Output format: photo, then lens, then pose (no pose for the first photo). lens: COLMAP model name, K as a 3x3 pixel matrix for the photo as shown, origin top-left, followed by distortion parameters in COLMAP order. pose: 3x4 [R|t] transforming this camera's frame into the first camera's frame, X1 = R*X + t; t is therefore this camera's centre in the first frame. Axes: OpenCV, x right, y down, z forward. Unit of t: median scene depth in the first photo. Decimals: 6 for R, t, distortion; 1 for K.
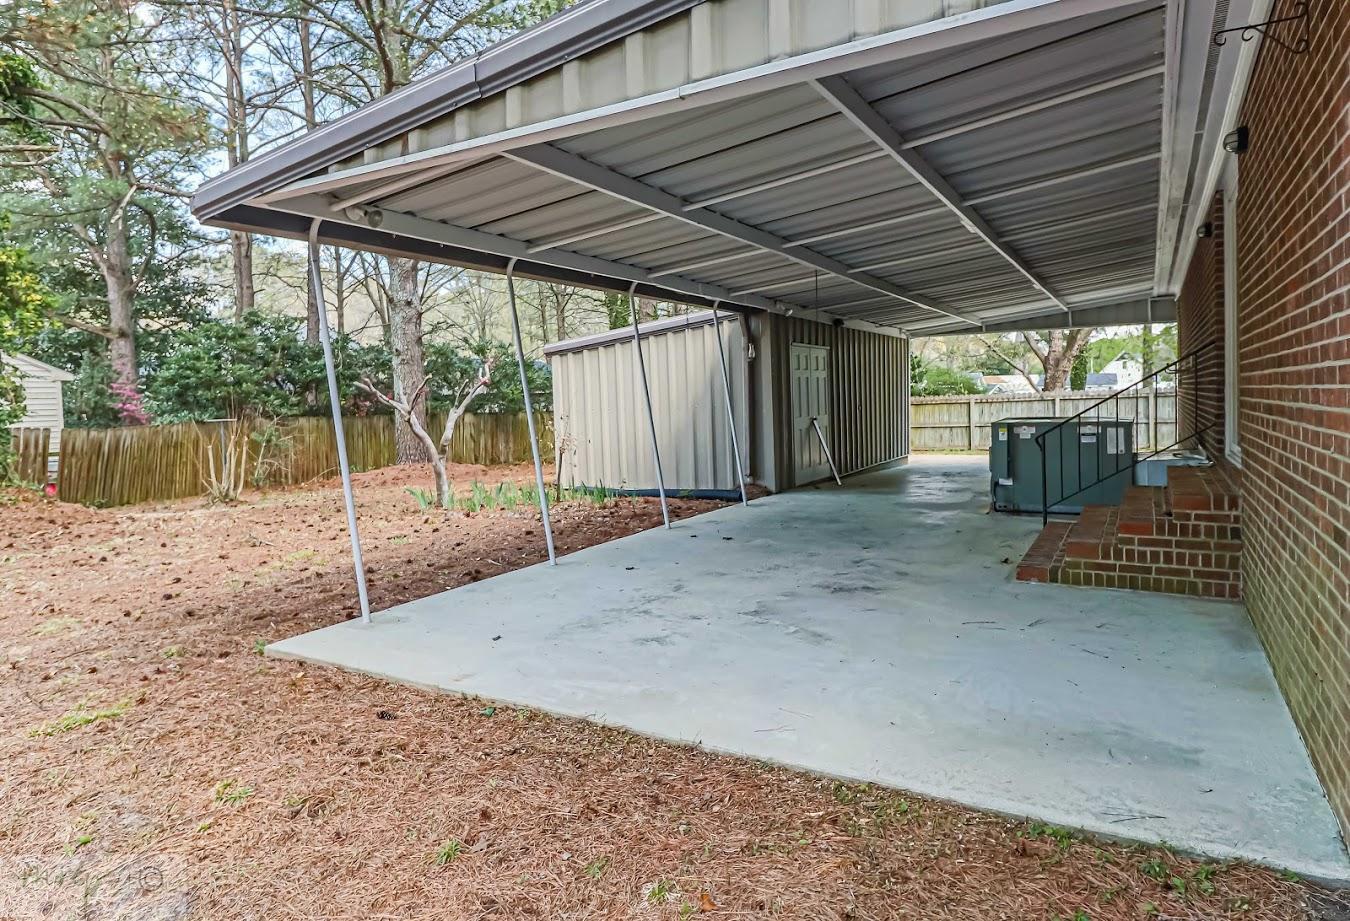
lens RADIAL K [[805.0, 0, 675.0], [0, 805.0, 460.5], [0, 0, 1]] dist [0.000393, 0.000009]
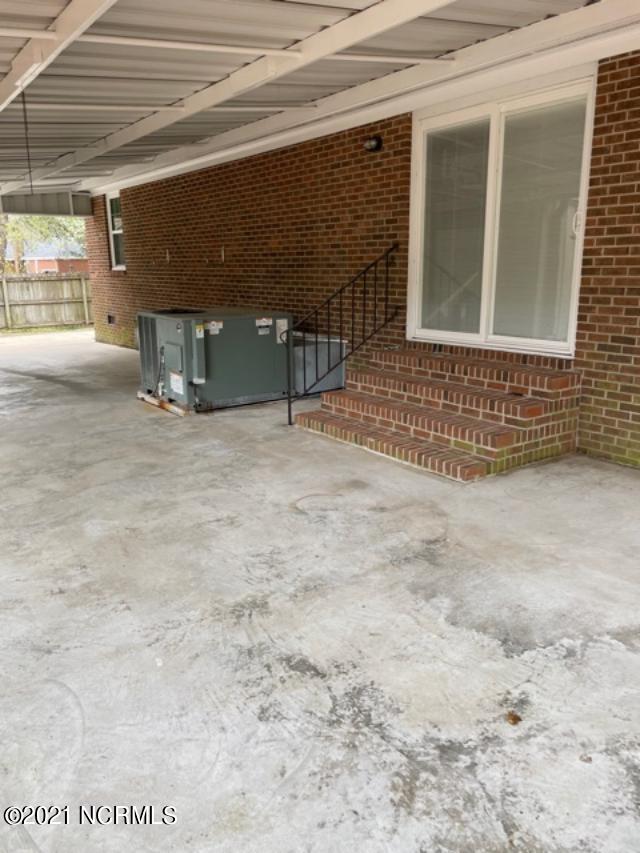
lens RADIAL K [[649.7, 0, 320.0], [0, 649.7, 426.5], [0, 0, 1]] dist [0.003846, -0.000447]
pose [[0.401258, -0.204055, 0.892947, -0.392985], [0.072523, 0.978887, 0.191105, -0.095899], [-0.913090, -0.011923, 0.407585, 0.900086]]
